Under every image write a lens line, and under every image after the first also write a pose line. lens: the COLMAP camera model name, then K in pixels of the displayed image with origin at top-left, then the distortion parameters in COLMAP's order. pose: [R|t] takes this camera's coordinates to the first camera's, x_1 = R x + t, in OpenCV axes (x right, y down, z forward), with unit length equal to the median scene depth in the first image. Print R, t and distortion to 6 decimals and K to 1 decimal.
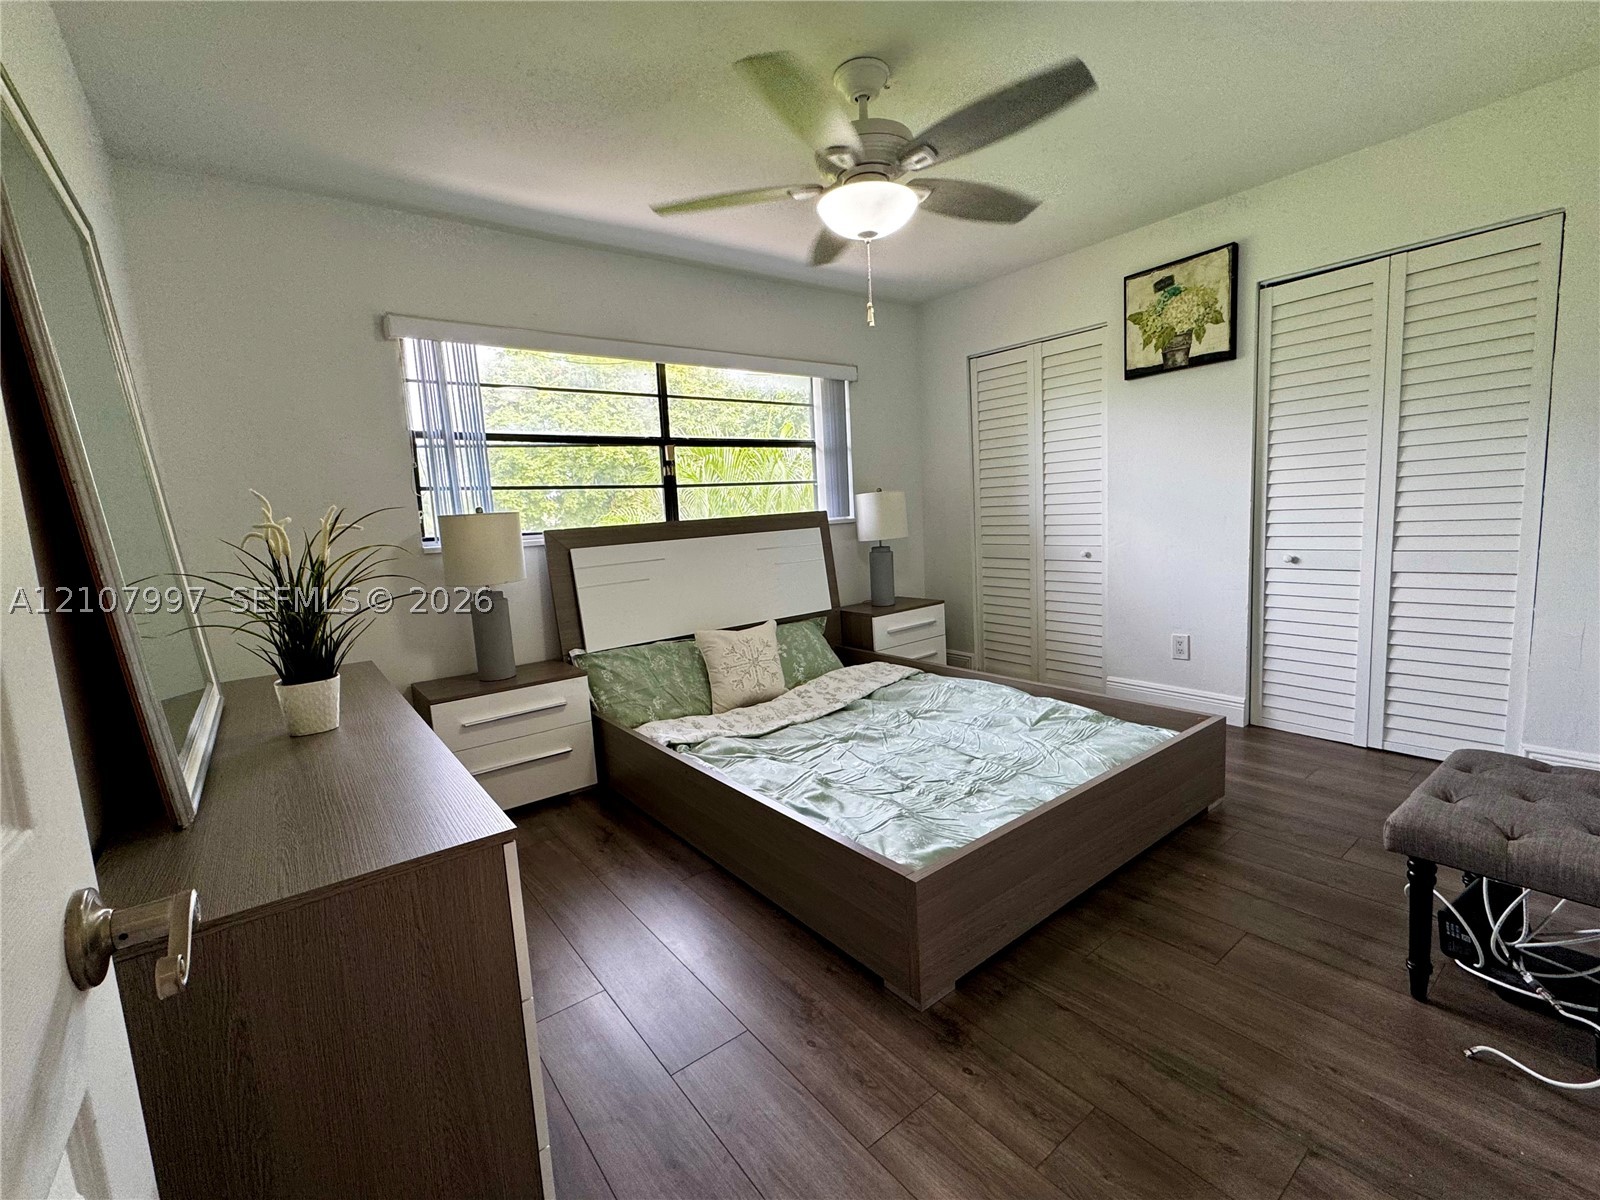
lens RADIAL K [[684.5, 0, 800.0], [0, 684.5, 600.0], [0, 0, 1]] dist [0.001115, 0.000054]
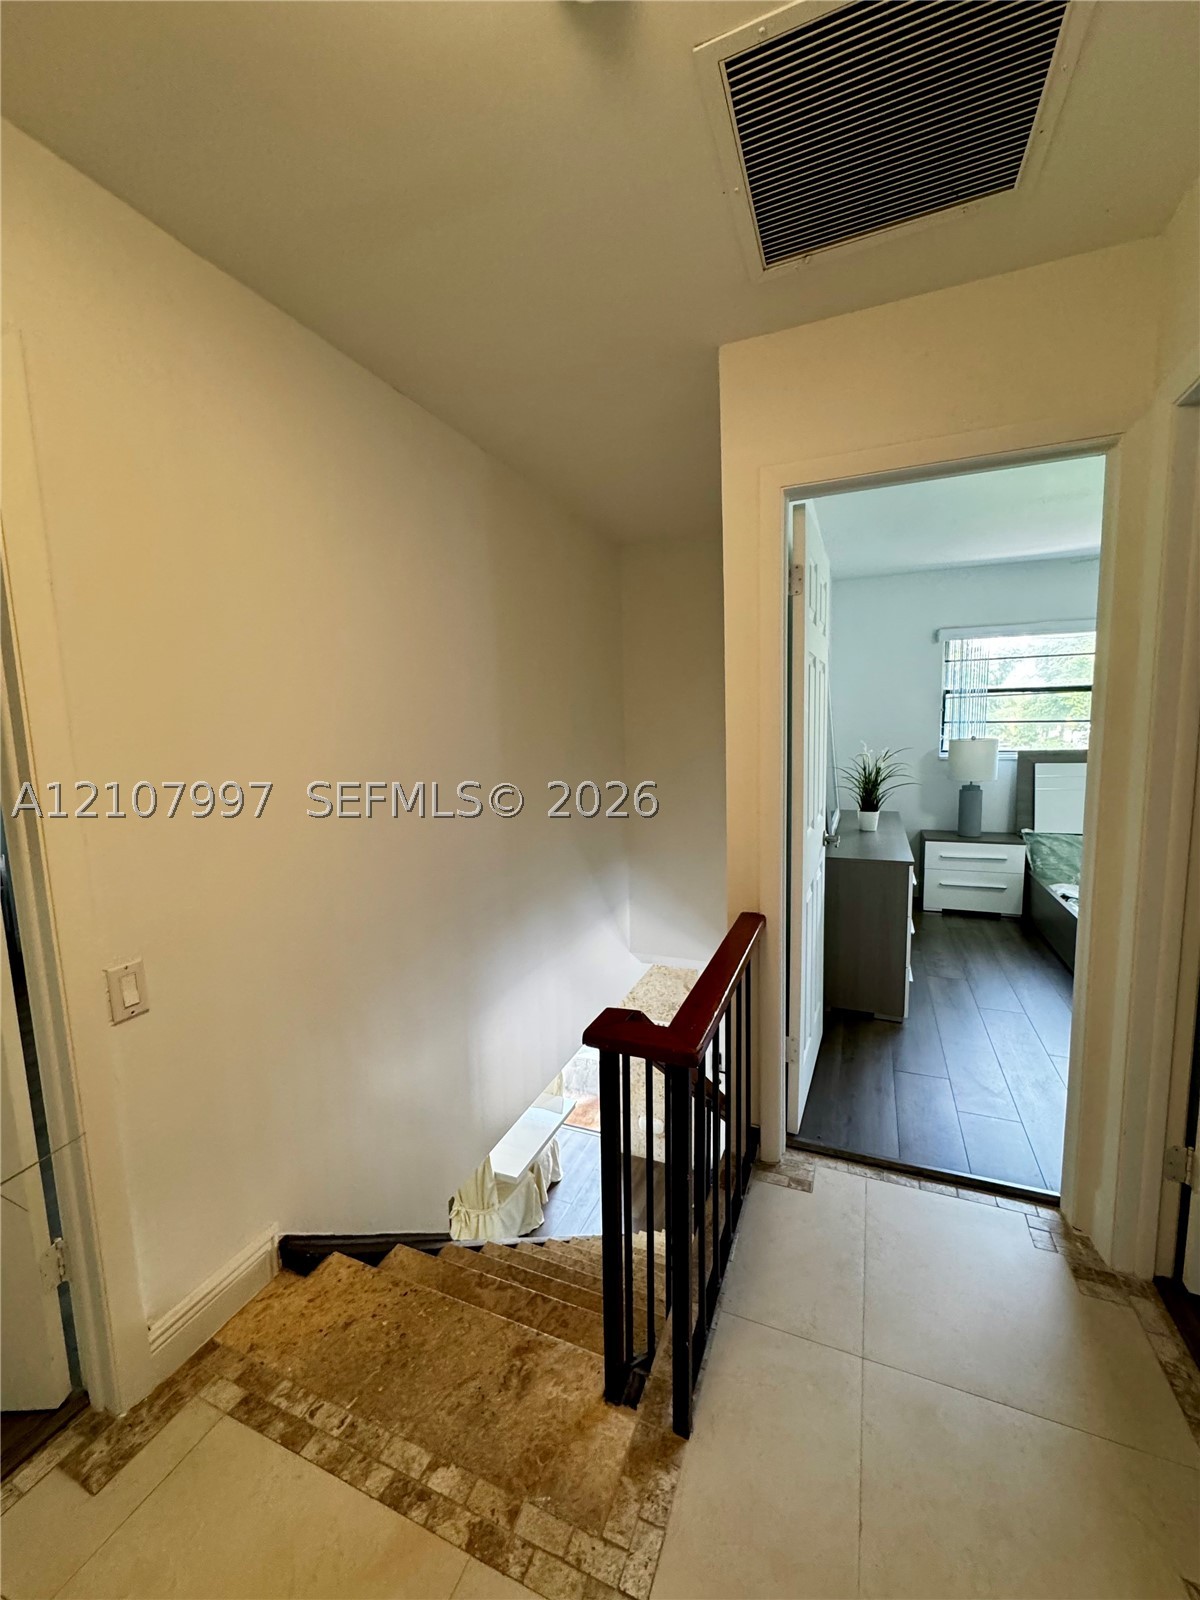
lens RADIAL K [[637.3, 0, 600.0], [0, 637.3, 800.0], [0, 0, 1]] dist [-0.000451, -0.000233]
pose [[0.489190, 0.140287, -0.860821, 0.465023], [-0.112501, 0.988884, 0.097225, -0.025279], [0.864891, 0.049282, 0.499534, -0.592549]]
